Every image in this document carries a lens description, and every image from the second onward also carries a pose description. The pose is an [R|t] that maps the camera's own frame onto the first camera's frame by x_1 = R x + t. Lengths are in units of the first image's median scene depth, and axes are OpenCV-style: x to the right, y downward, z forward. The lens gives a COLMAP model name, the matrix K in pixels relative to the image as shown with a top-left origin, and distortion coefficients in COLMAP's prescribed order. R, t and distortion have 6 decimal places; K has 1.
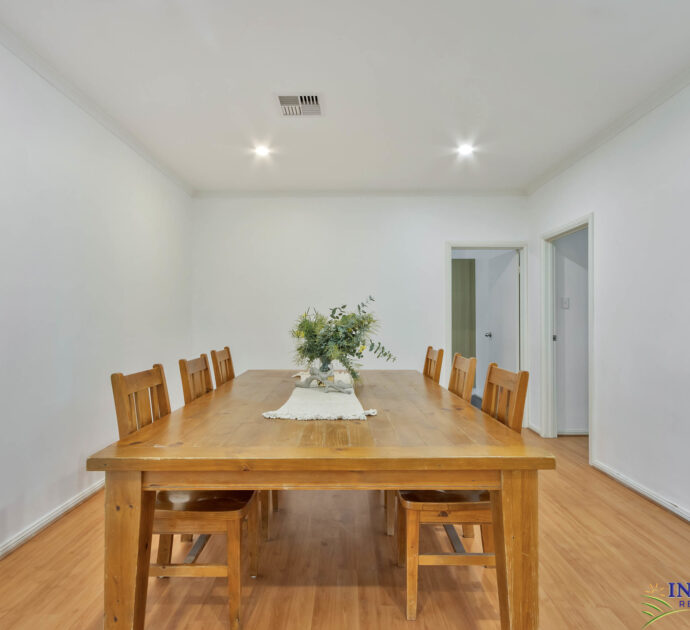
lens RADIAL K [[429.3, 0, 344.6], [0, 429.3, 327.6], [0, 0, 1]] dist [0.003725, -0.000752]
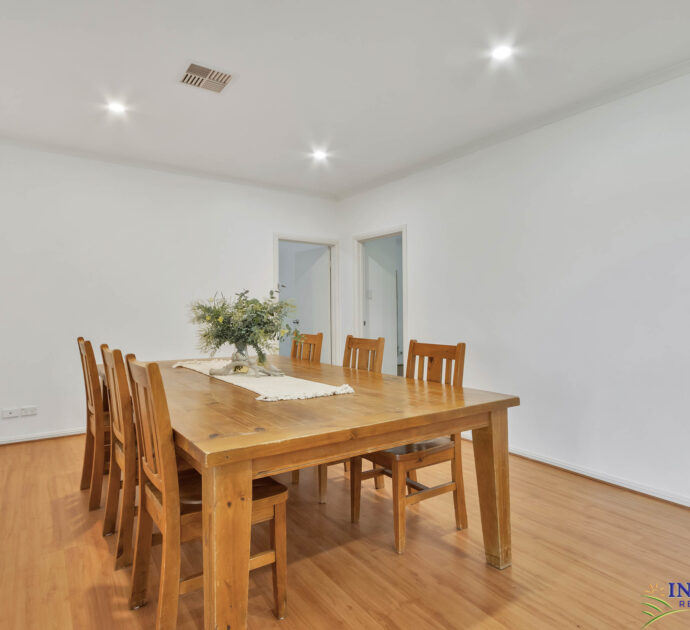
lens RADIAL K [[439.3, 0, 338.0], [0, 439.3, 312.2], [0, 0, 1]] dist [0.002898, 0.001935]
pose [[0.827744, 0.002469, 0.561100, -0.459809], [0.004431, 0.999930, -0.010937, 0.011887], [-0.561088, 0.011540, 0.827676, 0.048554]]
